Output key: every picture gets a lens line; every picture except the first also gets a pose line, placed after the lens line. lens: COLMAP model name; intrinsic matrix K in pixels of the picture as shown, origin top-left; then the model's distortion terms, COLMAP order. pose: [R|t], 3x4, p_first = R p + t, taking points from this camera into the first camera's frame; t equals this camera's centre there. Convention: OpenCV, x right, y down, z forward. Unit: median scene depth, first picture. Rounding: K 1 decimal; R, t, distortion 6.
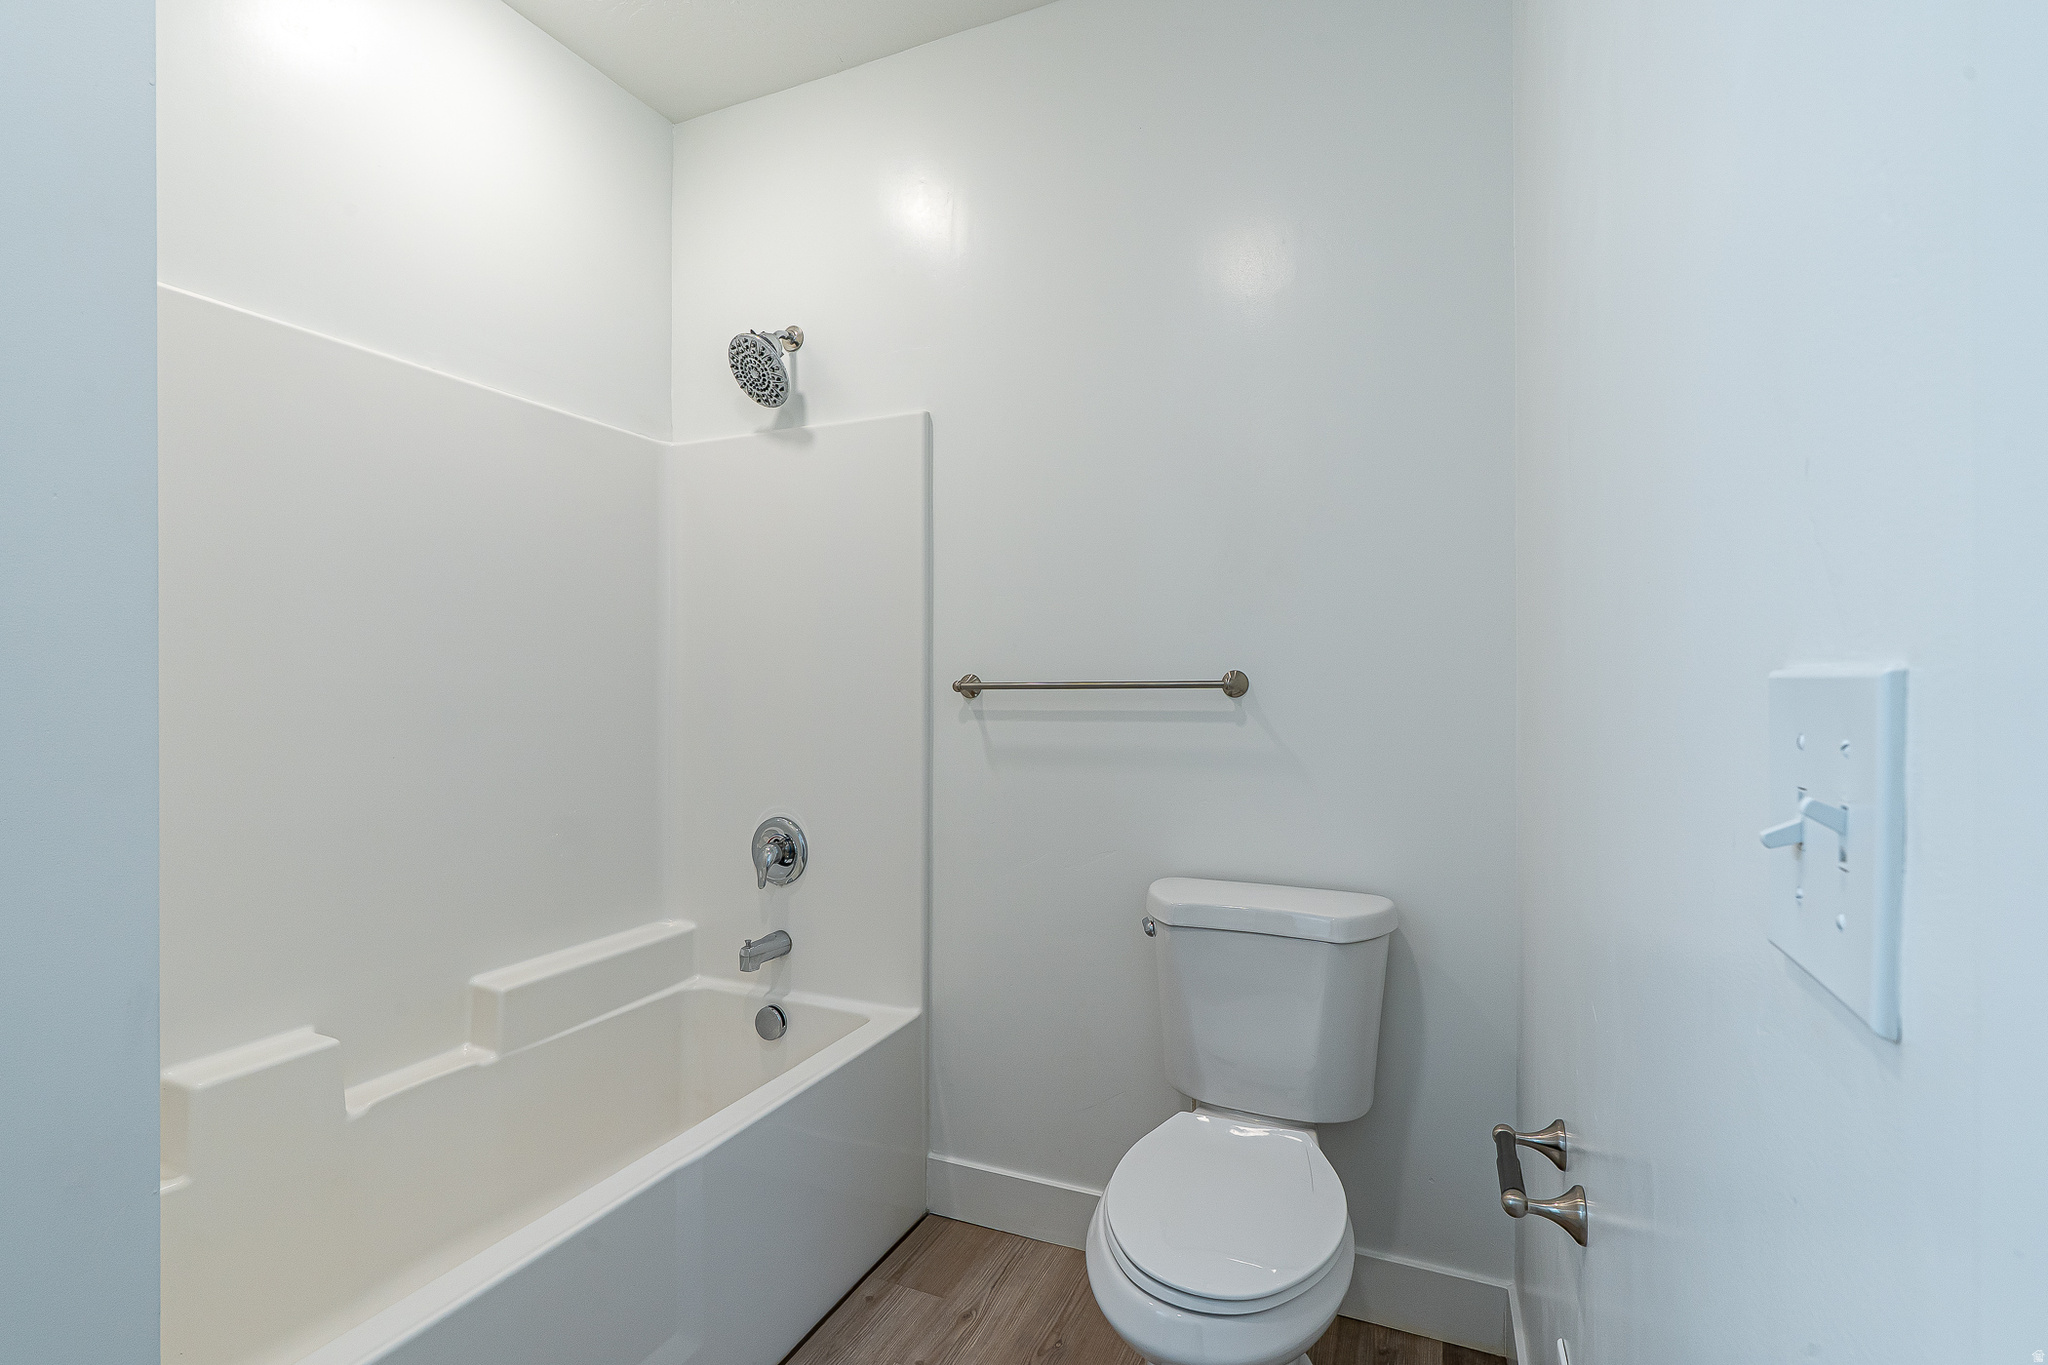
lens RADIAL K [[933.2, 0, 1026.9], [0, 933.2, 680.2], [0, 0, 1]] dist [-0.007413, 0.003281]
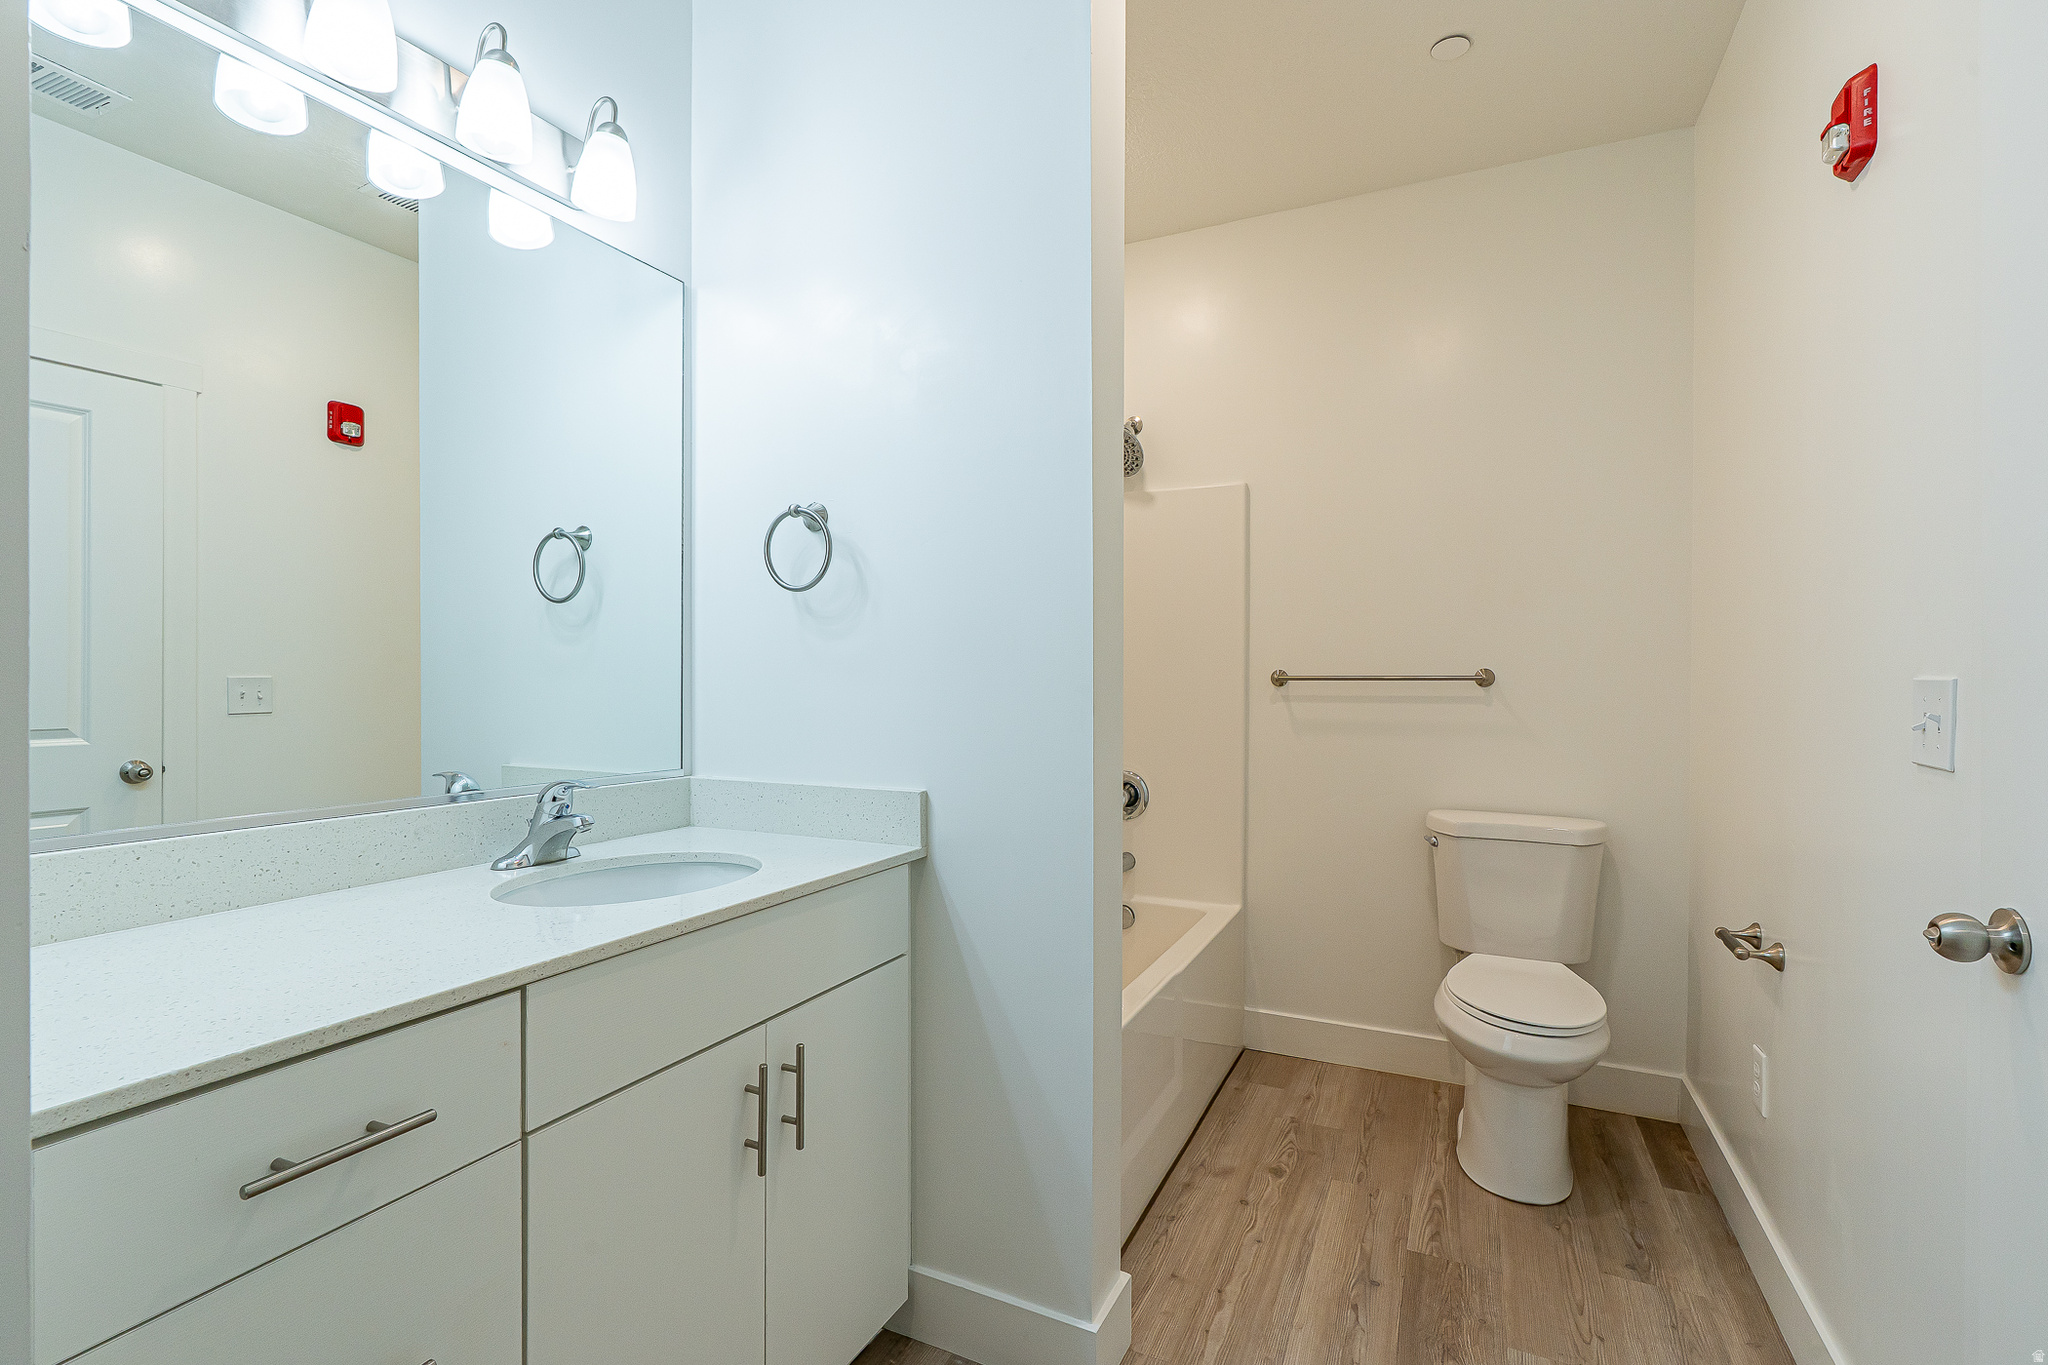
lens RADIAL K [[933.2, 0, 1022.1], [0, 933.2, 683.5], [0, 0, 1]] dist [-0.007413, 0.003281]
pose [[0.999361, 0.004419, -0.035468, -0.425361], [-0.003904, 0.999886, 0.014600, -0.004952], [0.035528, -0.014452, 0.999264, -0.455199]]
